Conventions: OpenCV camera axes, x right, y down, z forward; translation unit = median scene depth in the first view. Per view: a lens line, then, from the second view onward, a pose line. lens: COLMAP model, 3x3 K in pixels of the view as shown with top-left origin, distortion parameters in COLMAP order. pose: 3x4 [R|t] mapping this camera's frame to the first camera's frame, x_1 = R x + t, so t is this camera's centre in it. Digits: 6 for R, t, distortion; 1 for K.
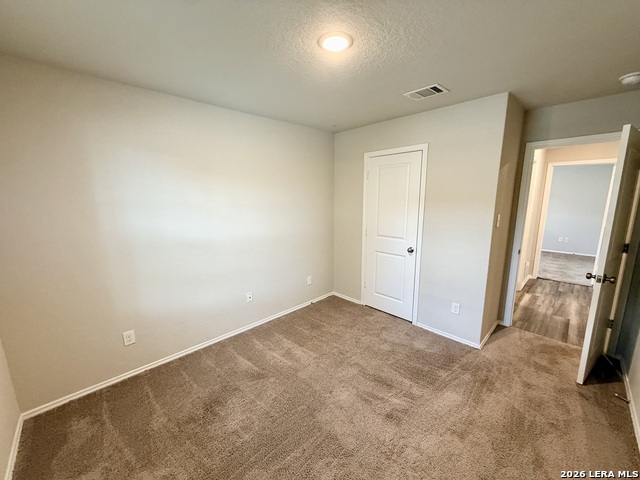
lens RADIAL K [[254.4, 0, 317.6], [0, 254.4, 240.3], [0, 0, 1]] dist [-0.000673, -0.000113]
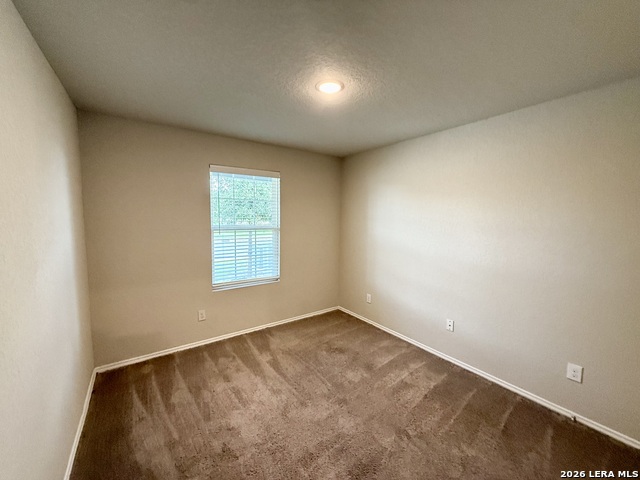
lens RADIAL K [[254.4, 0, 317.6], [0, 254.4, 240.3], [0, 0, 1]] dist [-0.000673, -0.000113]
pose [[-0.145268, 0.104795, -0.983827, 1.064103], [-0.181605, 0.974656, 0.130633, -0.162958], [0.972583, 0.197644, -0.122555, 0.973383]]
